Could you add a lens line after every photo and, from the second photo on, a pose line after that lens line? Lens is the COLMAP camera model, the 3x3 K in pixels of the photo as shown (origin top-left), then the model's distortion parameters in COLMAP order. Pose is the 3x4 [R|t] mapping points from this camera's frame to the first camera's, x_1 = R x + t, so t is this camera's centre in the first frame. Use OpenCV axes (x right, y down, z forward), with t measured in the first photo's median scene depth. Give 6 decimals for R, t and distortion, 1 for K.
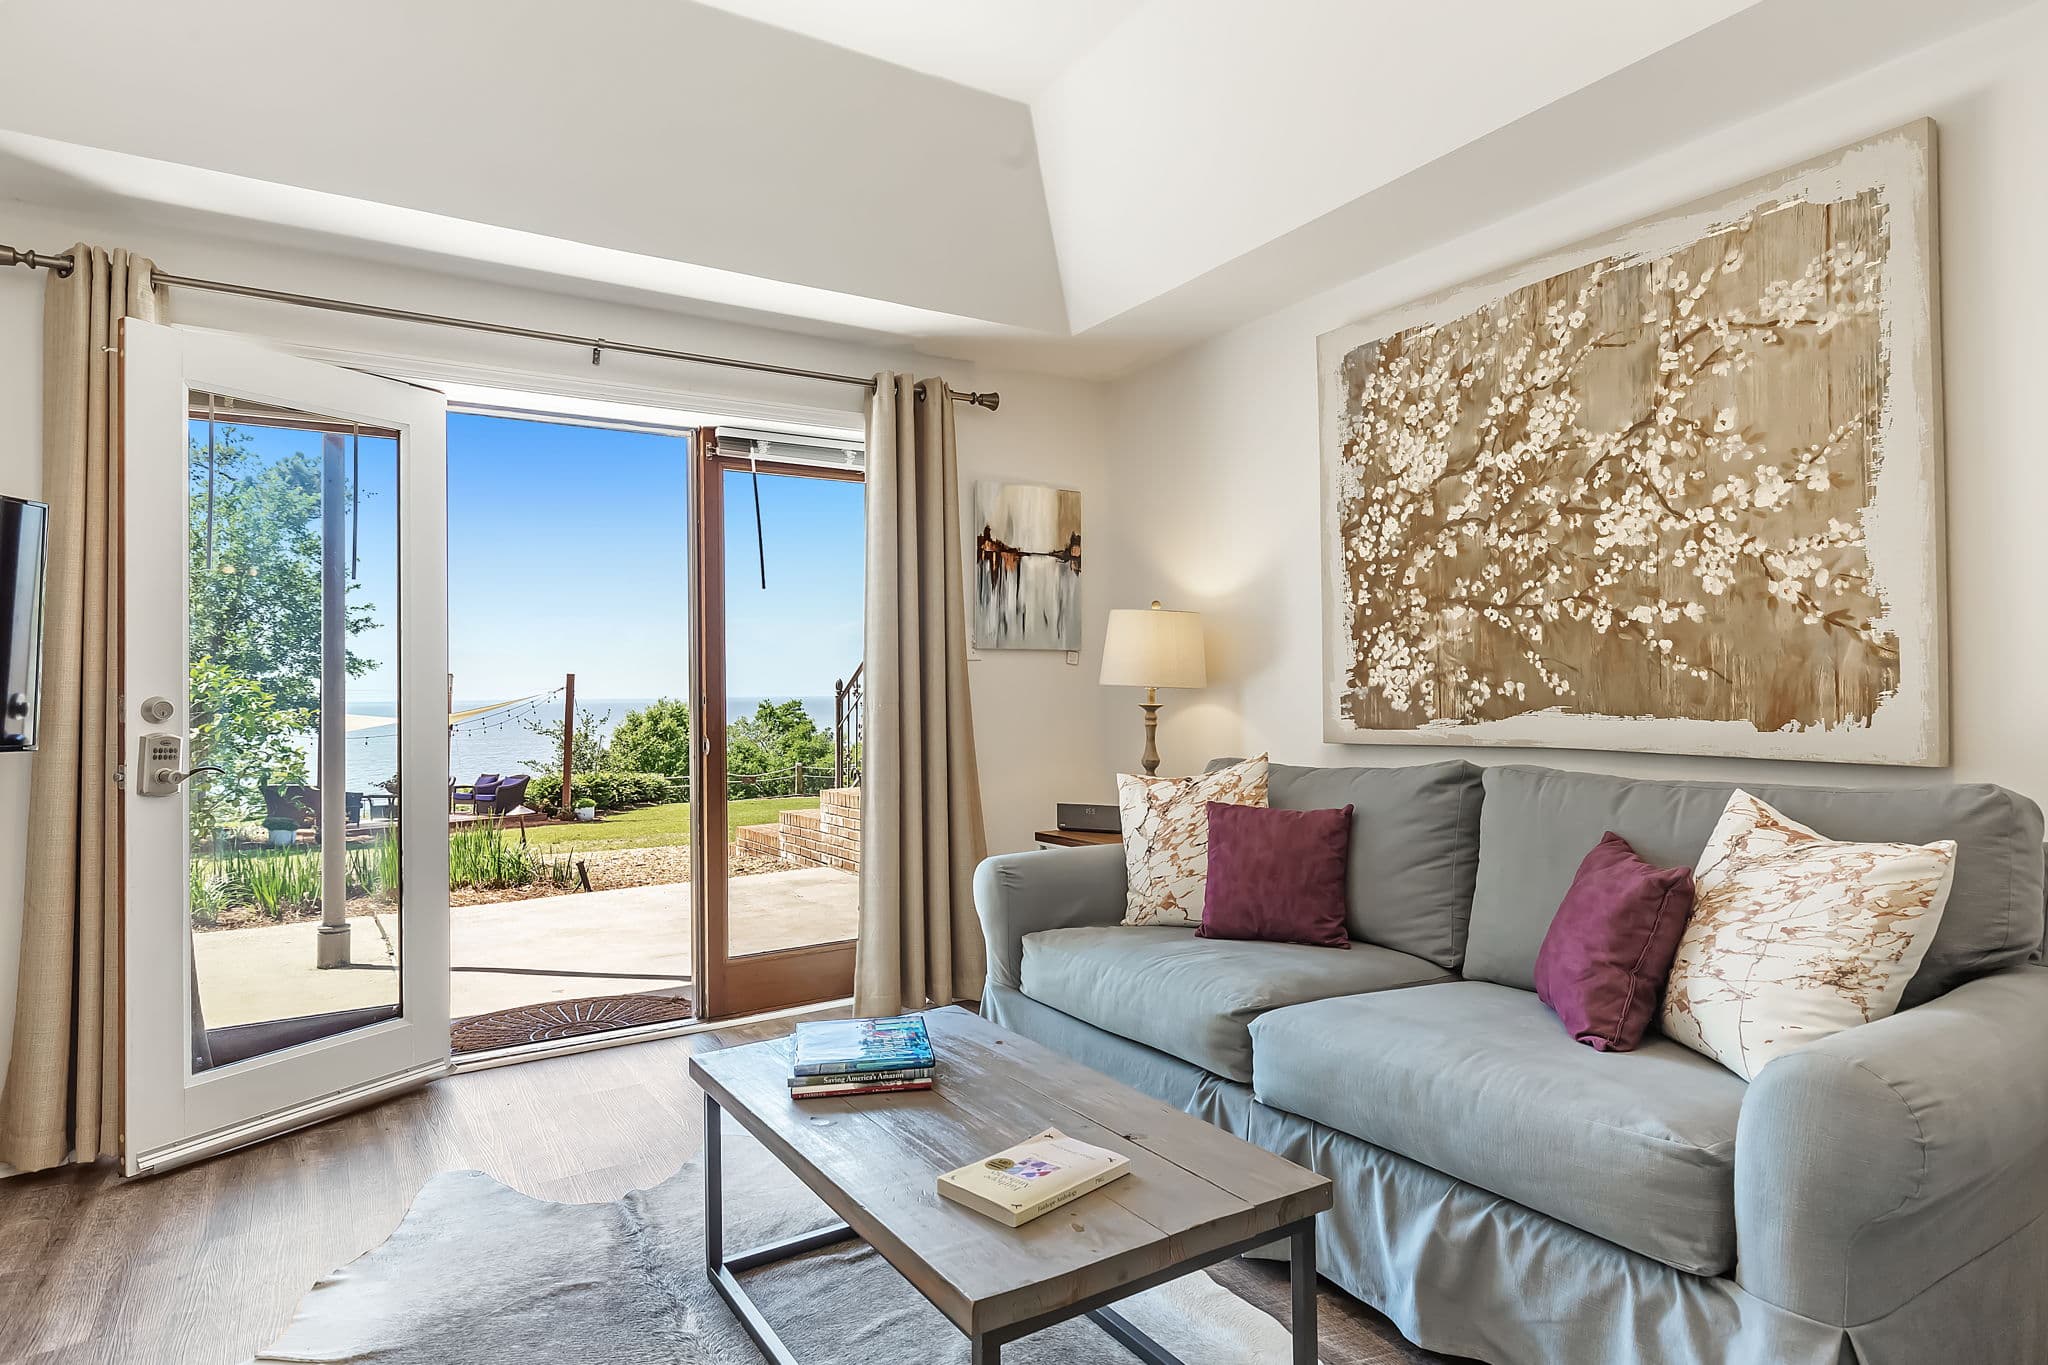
lens RADIAL K [[1110.8, 0, 1024.0], [0, 1110.8, 682.5], [0, 0, 1]] dist [0.001337, -0.000065]
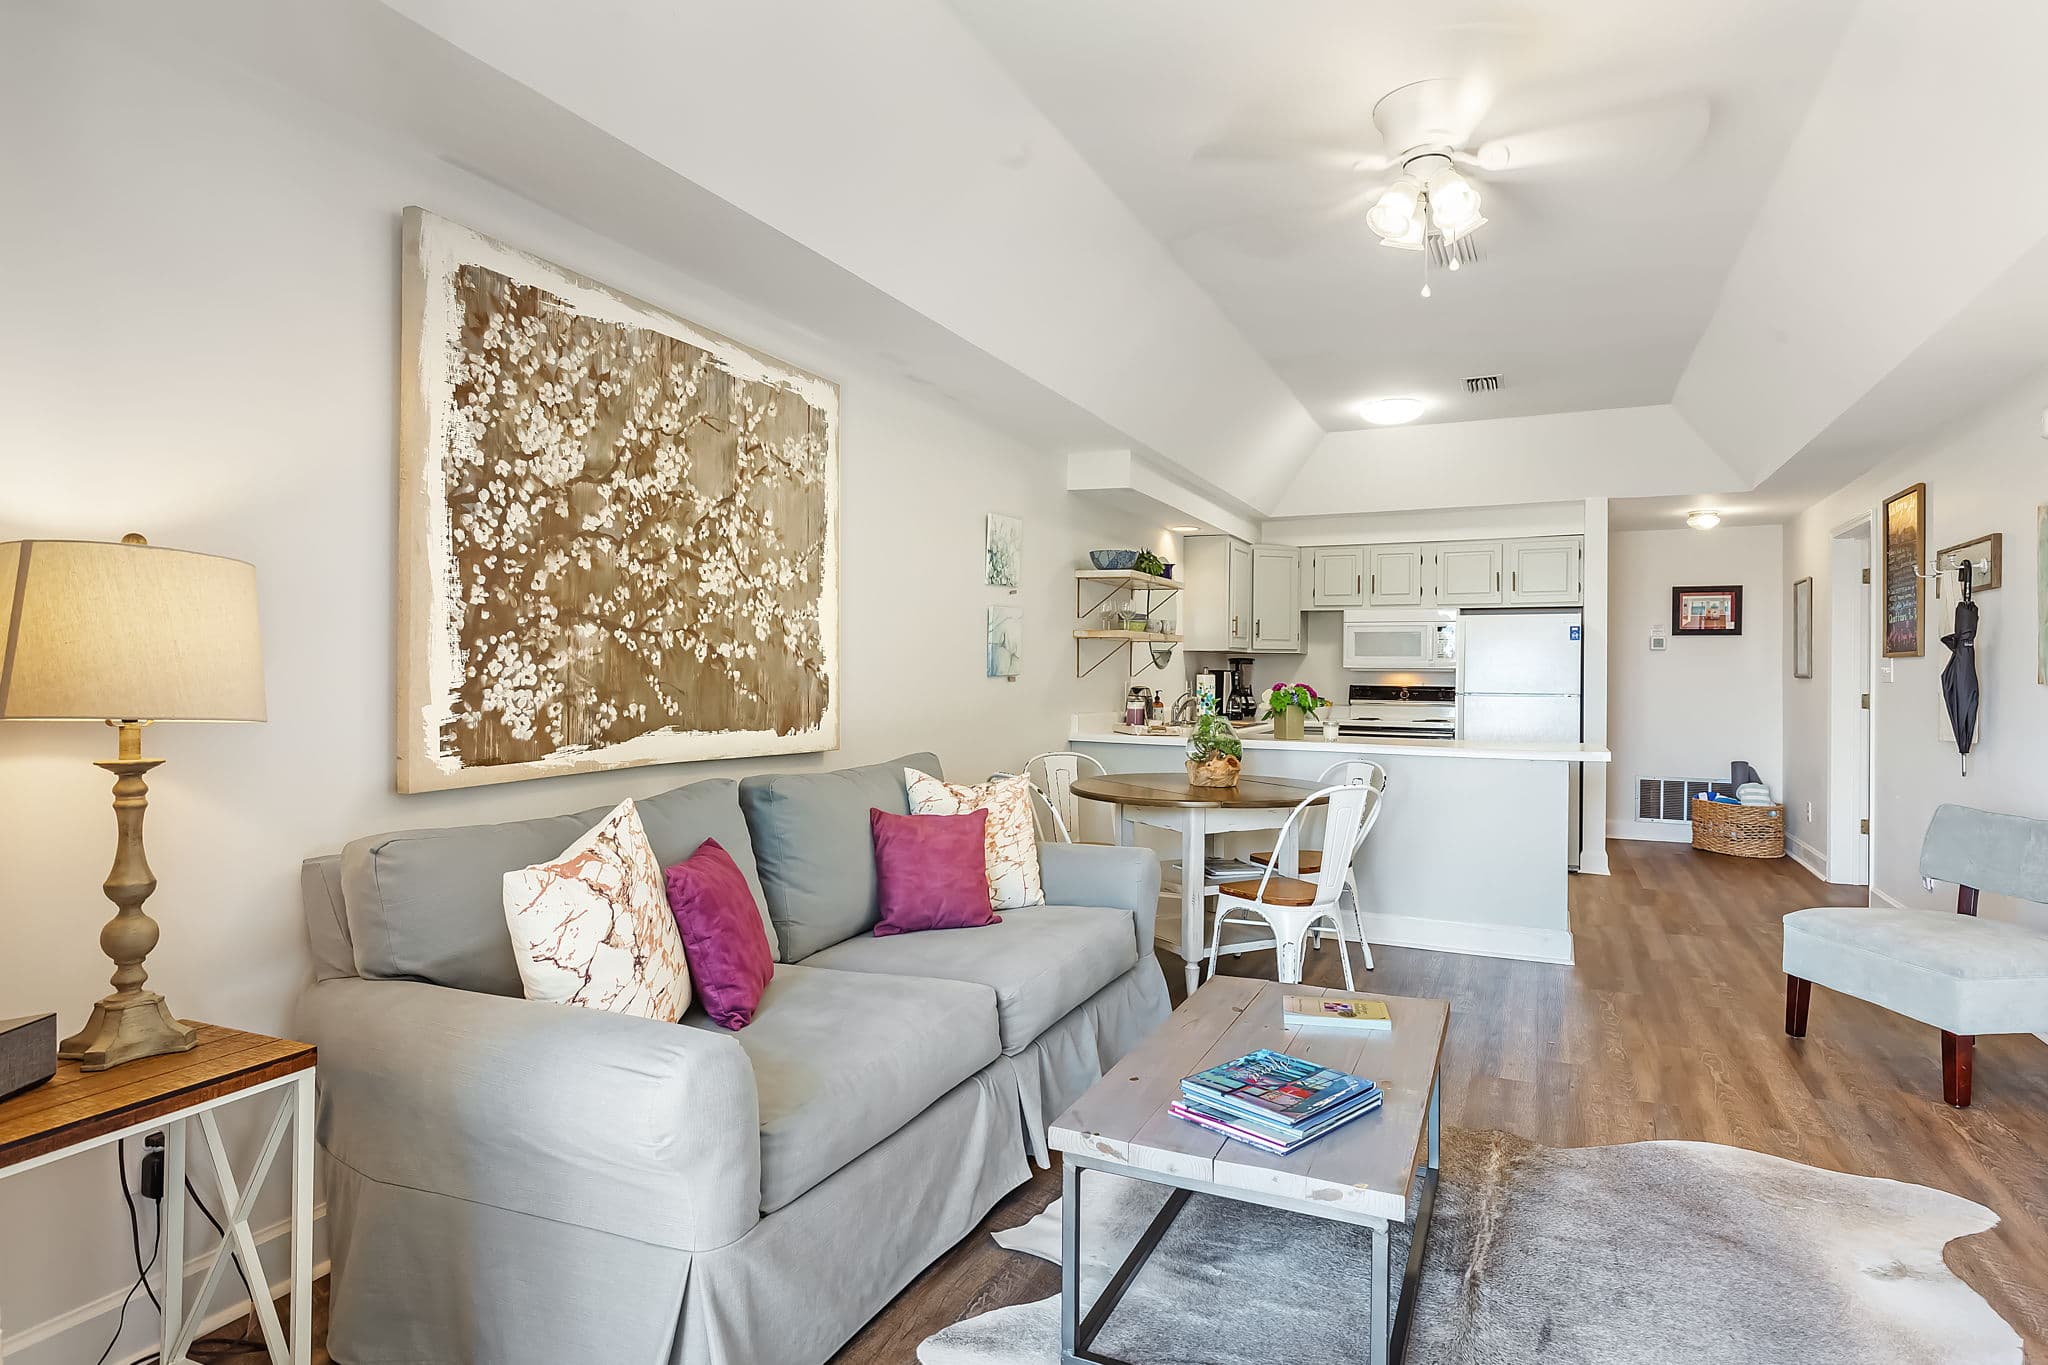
lens RADIAL K [[1110.8, 0, 1024.0], [0, 1110.8, 682.5], [0, 0, 1]] dist [0.001337, -0.000065]
pose [[-0.537768, 0.002945, 0.843088, -0.612072], [-0.007268, 0.999941, -0.008129, -0.014520], [-0.843062, -0.010499, -0.537714, 1.231167]]
